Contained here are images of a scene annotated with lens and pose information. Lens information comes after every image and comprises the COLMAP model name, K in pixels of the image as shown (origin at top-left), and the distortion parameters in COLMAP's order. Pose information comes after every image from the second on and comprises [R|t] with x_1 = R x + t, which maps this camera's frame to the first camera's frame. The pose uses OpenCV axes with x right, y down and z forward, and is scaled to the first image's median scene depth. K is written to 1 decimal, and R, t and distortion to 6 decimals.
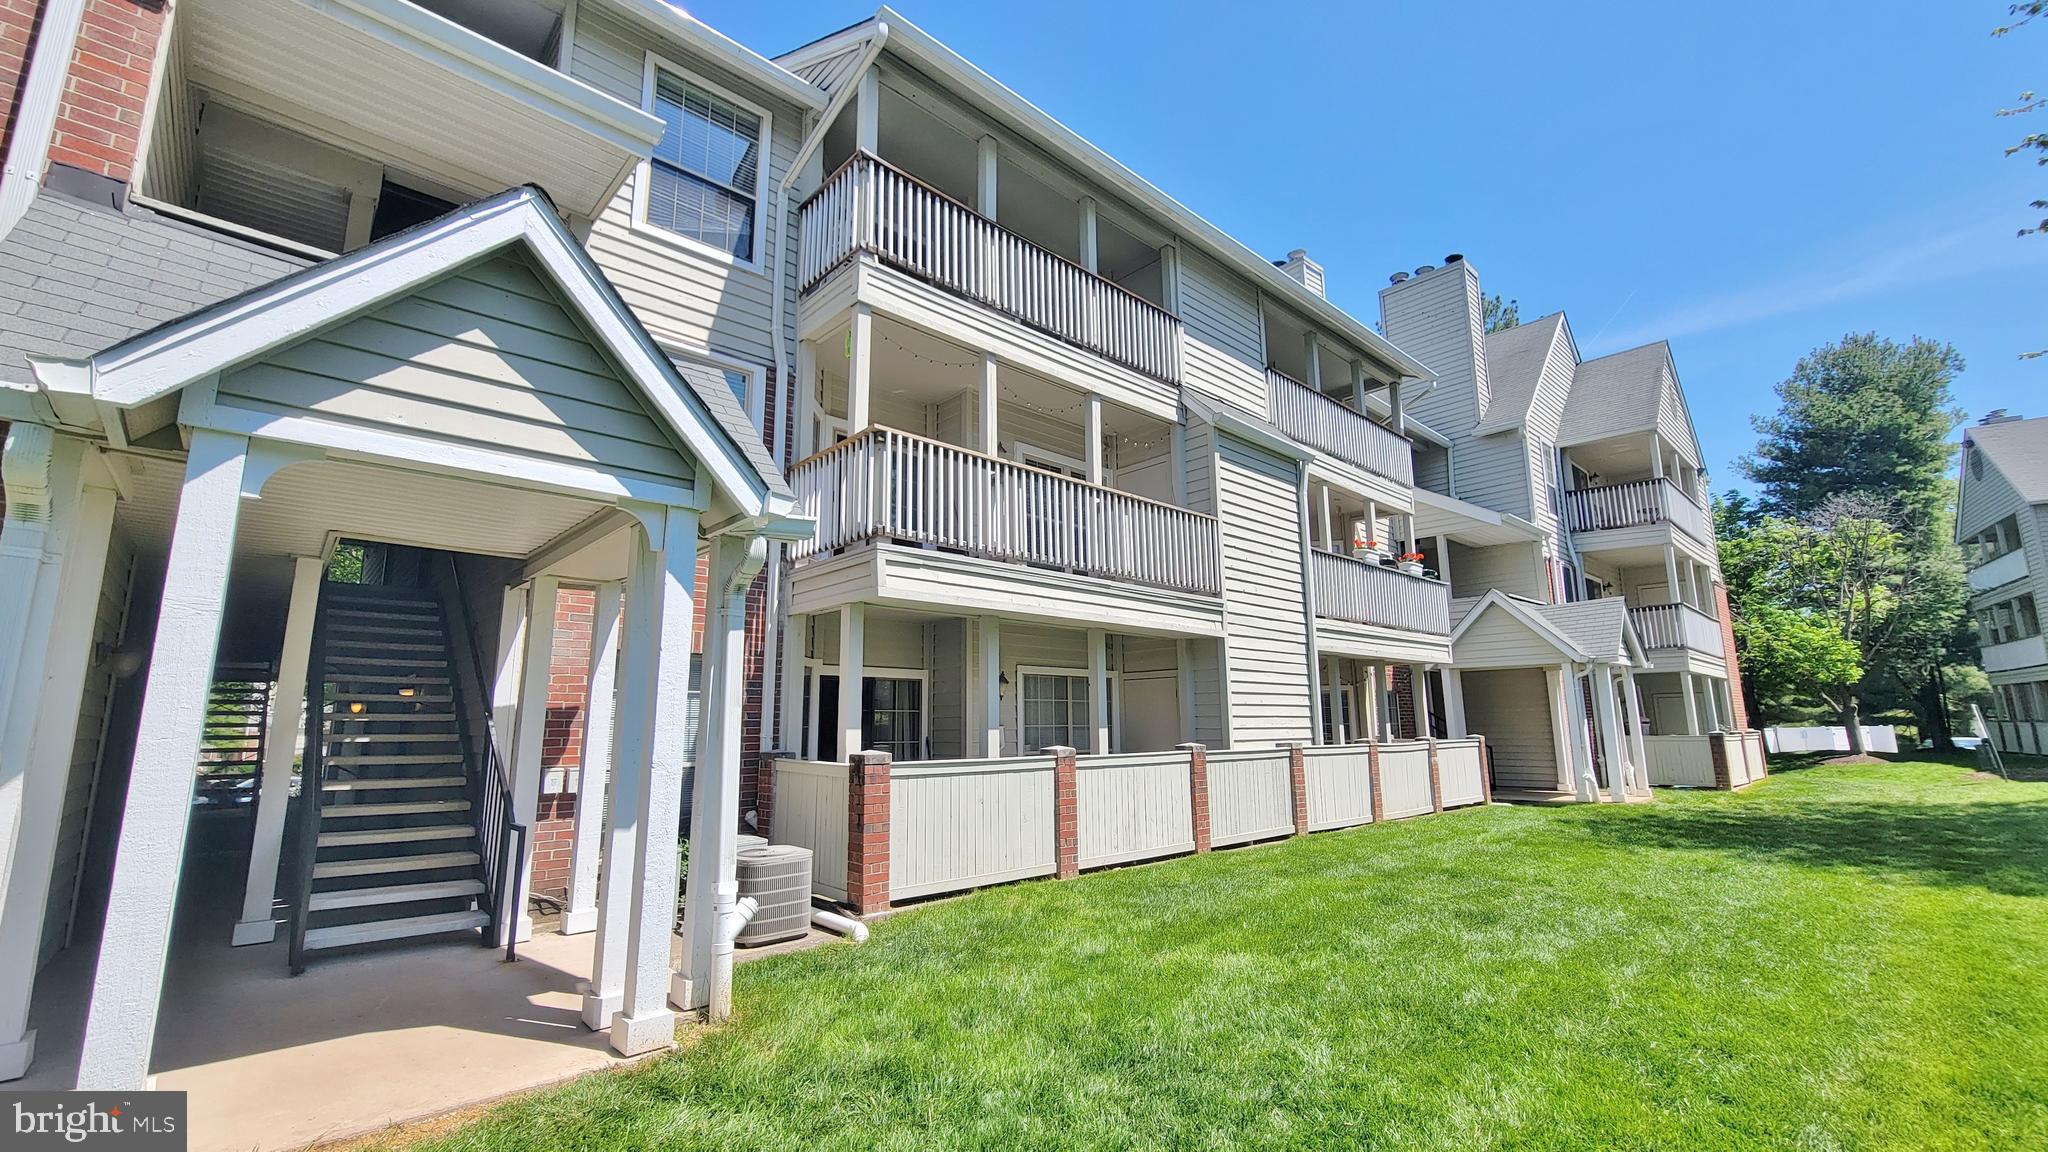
lens RADIAL K [[834.2, 0, 1021.7], [0, 834.2, 573.8], [0, 0, 1]] dist [-0.004006, -0.001843]
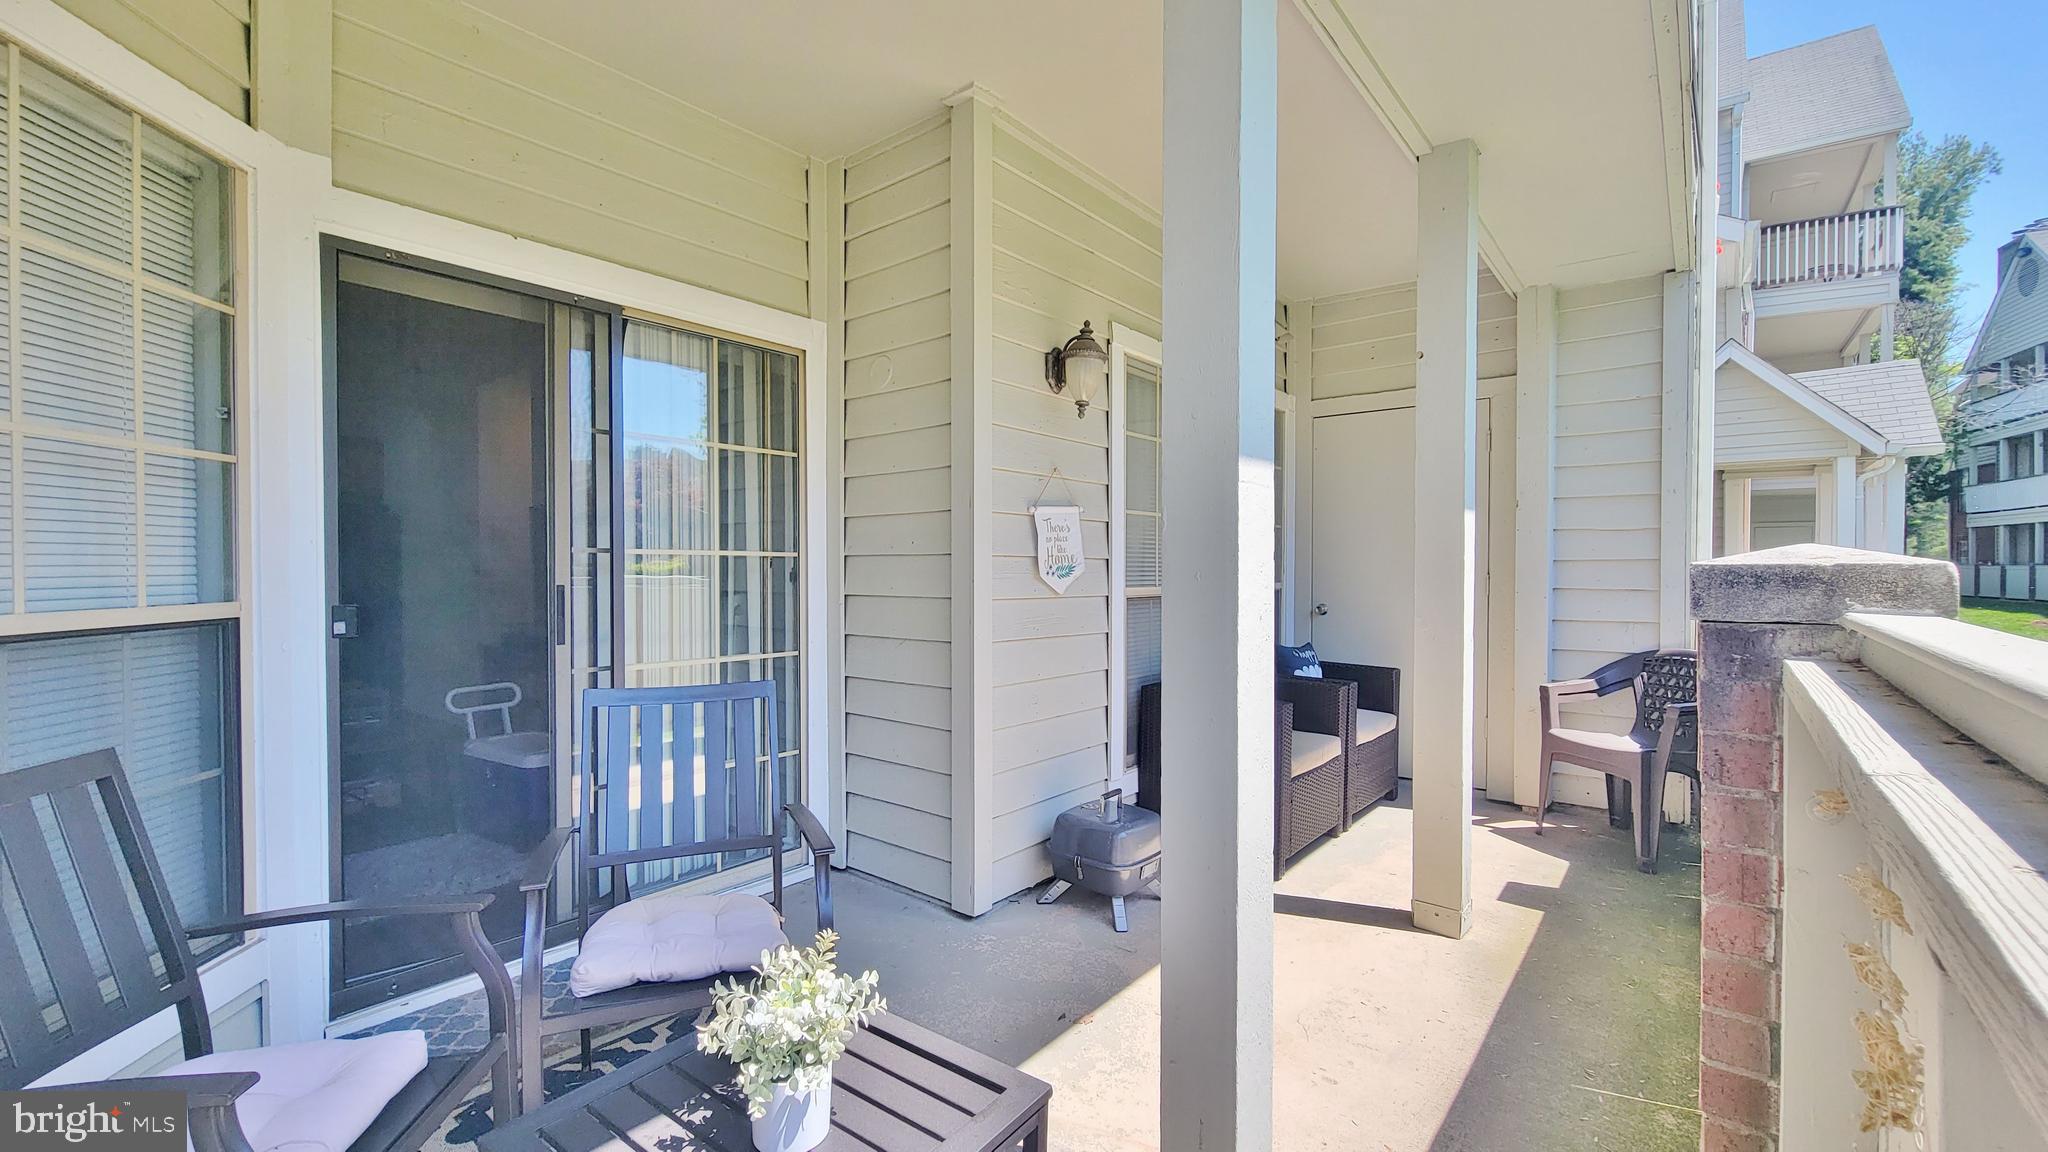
lens RADIAL K [[834.2, 0, 1026.2], [0, 834.2, 577.0], [0, 0, 1]] dist [-0.004006, -0.001843]
pose [[0.988598, 0.004385, 0.150515, -0.076701], [-0.032894, 0.981723, 0.187452, 0.132169], [-0.146942, -0.190266, 0.970673, 0.608632]]
